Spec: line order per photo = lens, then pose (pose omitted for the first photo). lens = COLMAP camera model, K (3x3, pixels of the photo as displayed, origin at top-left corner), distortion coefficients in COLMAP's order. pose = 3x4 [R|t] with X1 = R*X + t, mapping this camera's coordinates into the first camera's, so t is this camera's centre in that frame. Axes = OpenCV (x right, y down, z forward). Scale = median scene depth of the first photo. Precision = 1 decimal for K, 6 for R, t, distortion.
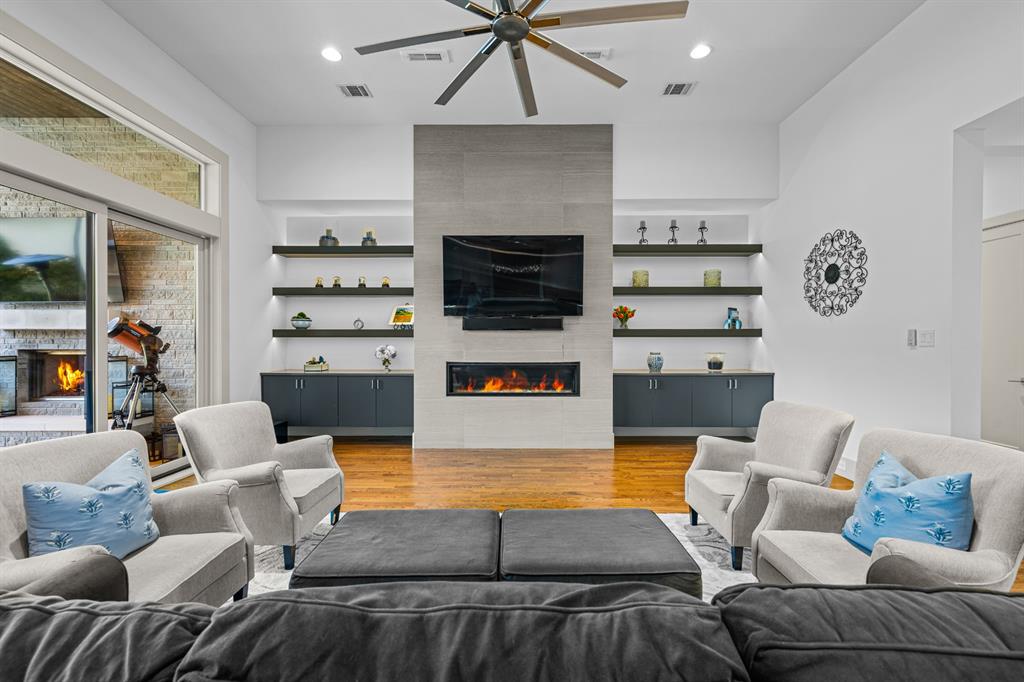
lens RADIAL K [[421.8, 0, 514.0], [0, 421.8, 342.8], [0, 0, 1]] dist [-0.002309, -0.000018]
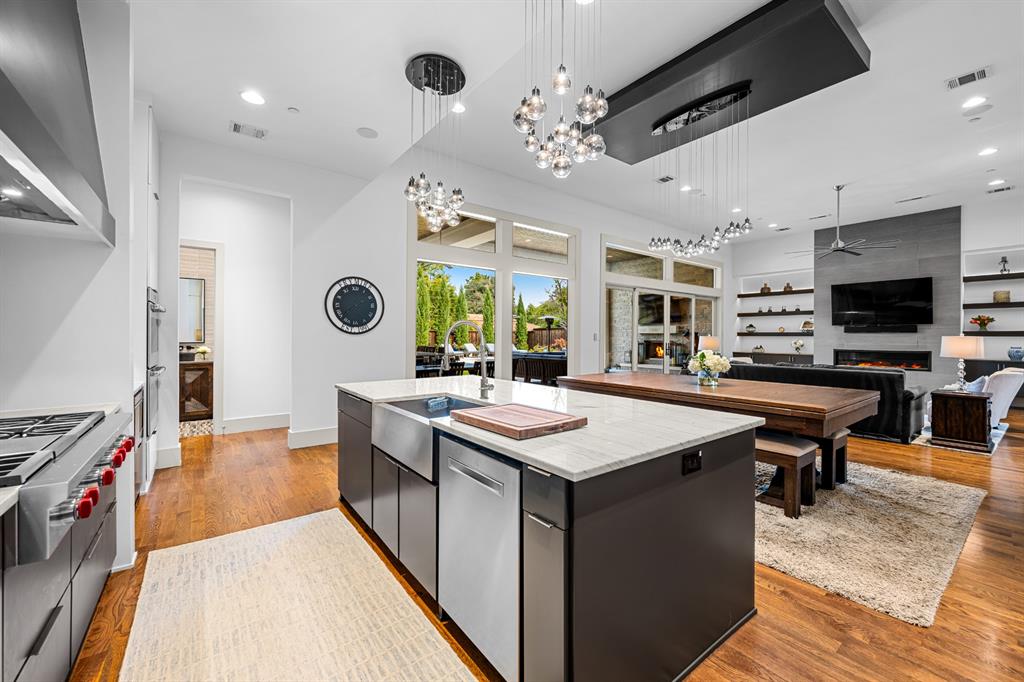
lens RADIAL K [[410.5, 0, 521.1], [0, 410.5, 338.3], [0, 0, 1]] dist [0.016394, 0.000021]
pose [[0.625493, 0.005132, -0.780213, 0.394221], [-0.004578, 0.999985, 0.002907, -0.002815], [0.780216, 0.001754, 0.625507, -1.210198]]
